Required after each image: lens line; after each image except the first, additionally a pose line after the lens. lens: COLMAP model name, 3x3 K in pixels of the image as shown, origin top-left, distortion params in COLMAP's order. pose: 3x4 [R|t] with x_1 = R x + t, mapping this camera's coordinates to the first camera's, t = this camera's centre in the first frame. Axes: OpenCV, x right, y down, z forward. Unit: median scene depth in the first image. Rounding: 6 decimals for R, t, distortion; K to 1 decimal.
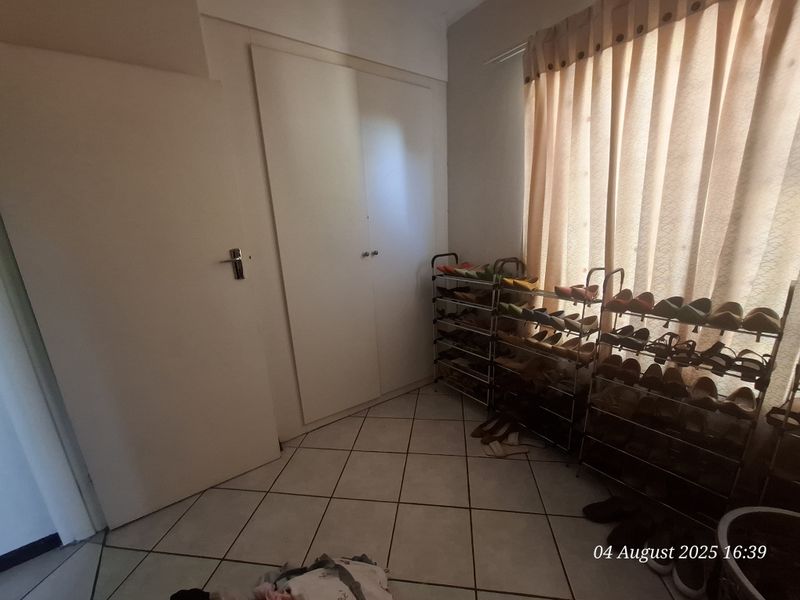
lens RADIAL K [[316.6, 0, 400.0], [0, 316.6, 300.0], [0, 0, 1]] dist [0.001452, -0.002961]
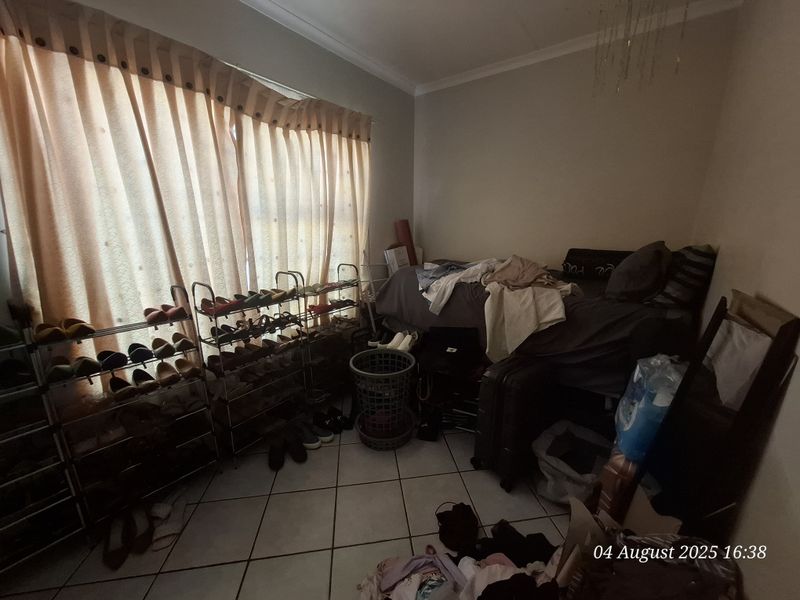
lens RADIAL K [[316.6, 0, 400.0], [0, 316.6, 300.0], [0, 0, 1]] dist [0.001452, -0.002961]
pose [[-0.279831, -0.163598, 0.946007, -0.630920], [0.244125, 0.940859, 0.234921, -0.133701], [-0.928492, 0.296682, -0.223344, 0.614639]]
